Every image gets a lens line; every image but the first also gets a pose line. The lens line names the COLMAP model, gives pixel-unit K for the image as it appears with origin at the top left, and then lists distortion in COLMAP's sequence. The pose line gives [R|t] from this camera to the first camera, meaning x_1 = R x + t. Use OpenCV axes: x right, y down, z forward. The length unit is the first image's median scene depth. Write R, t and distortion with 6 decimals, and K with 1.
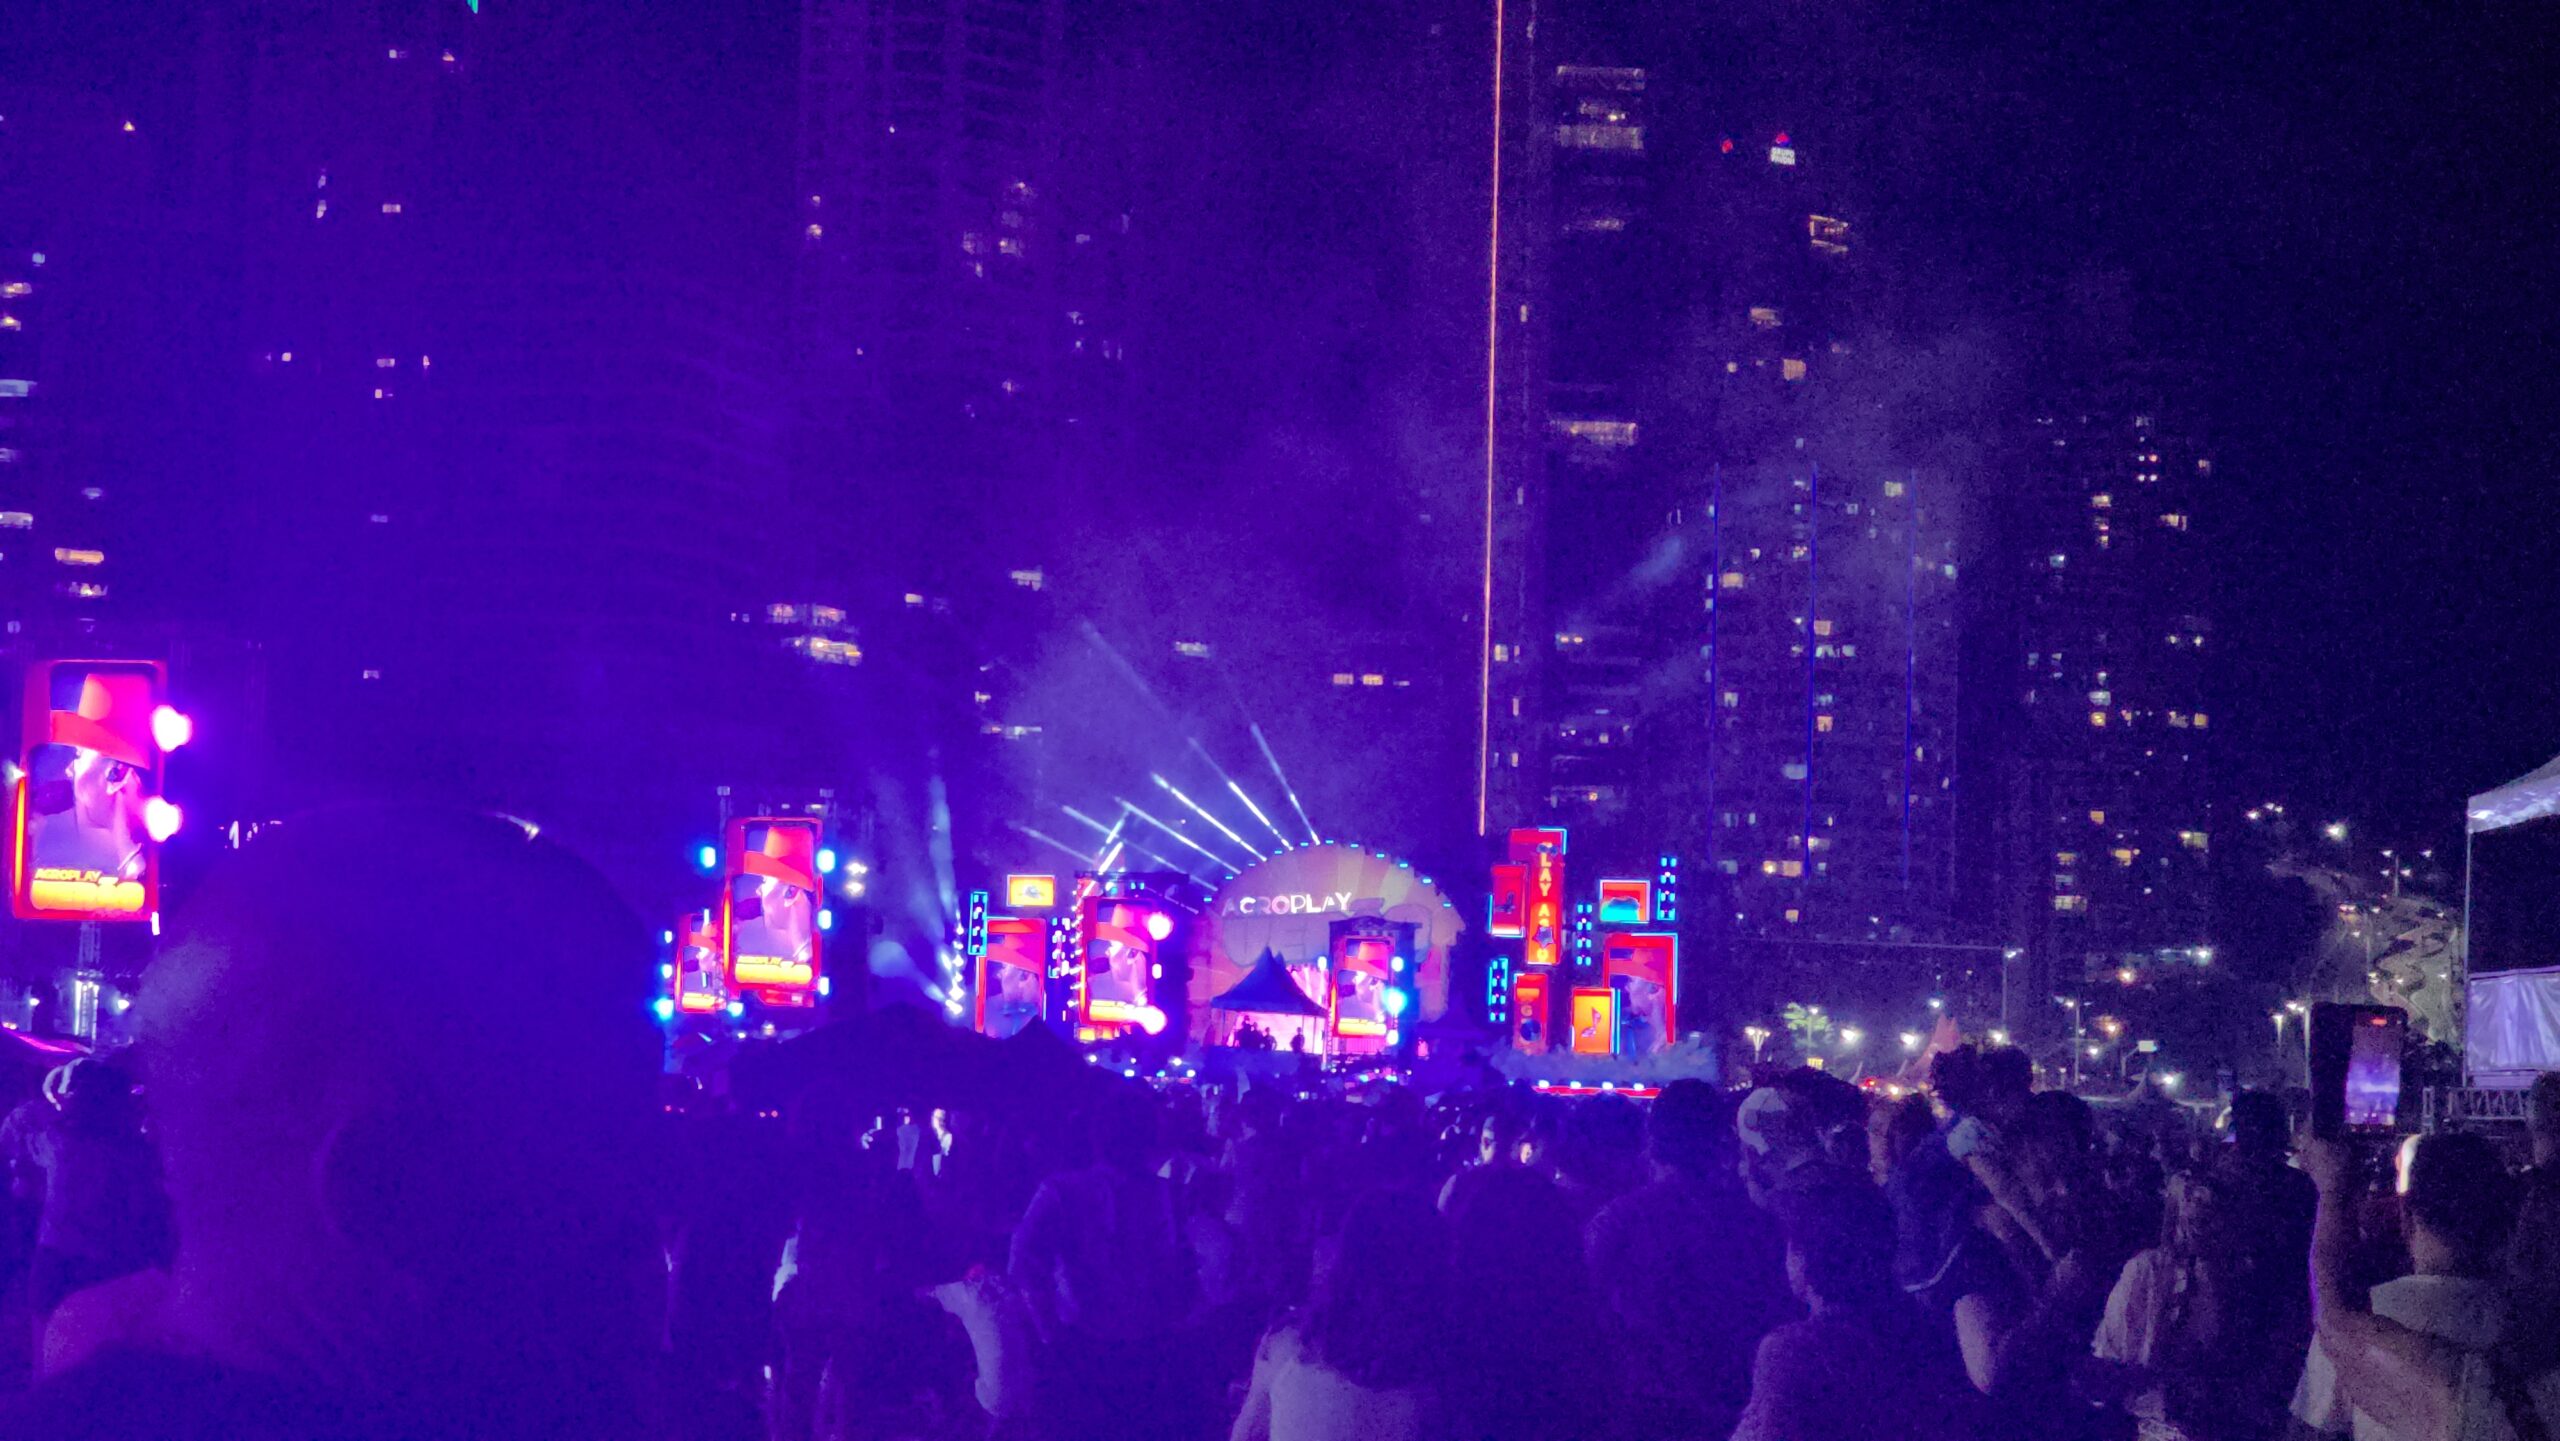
lens RADIAL K [[5655.9, 0, 1280.0], [0, 5655.9, 720.5], [0, 0, 1]] dist [-0.756969, 15.874475]
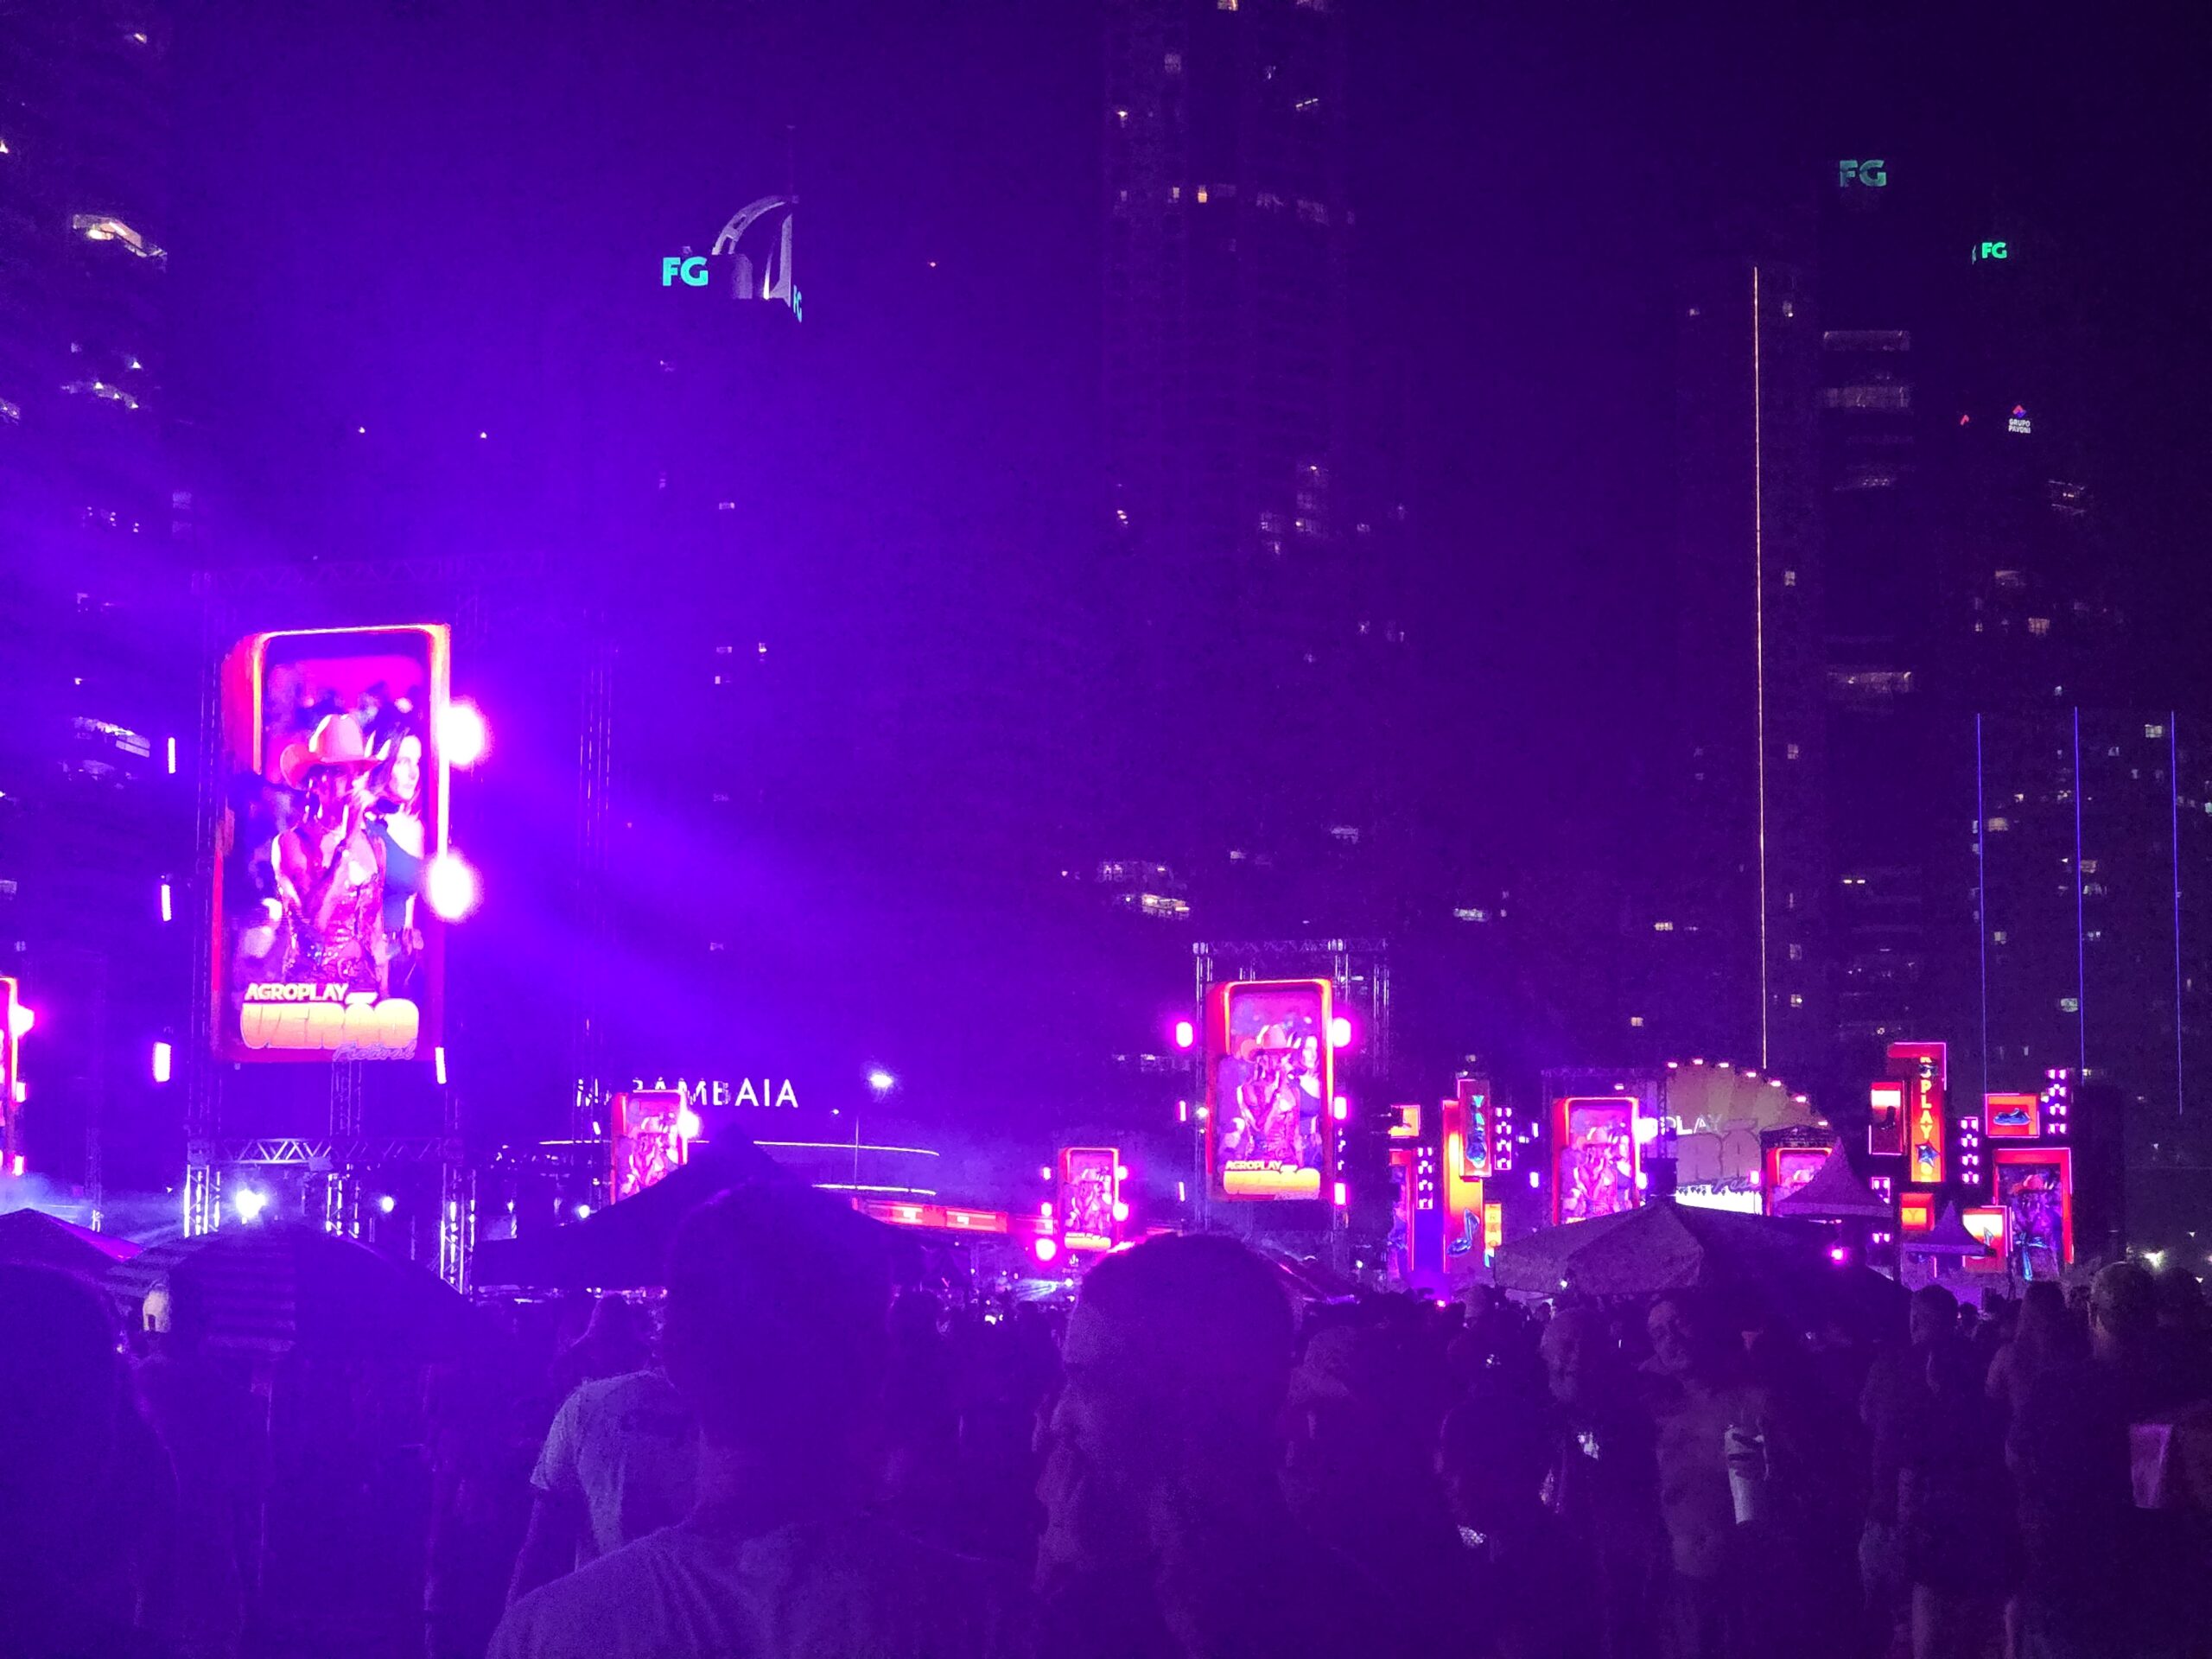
lens RADIAL K [[4378.7, 0, 1075.4], [0, 4378.7, 835.2], [0, 0, 1]] dist [-0.059706, 3.454274]
pose [[0.996659, -0.034437, -0.074056, -0.041648], [0.030968, 0.998392, -0.047491, 0.014864], [0.075573, 0.045039, 0.996123, 0.230522]]
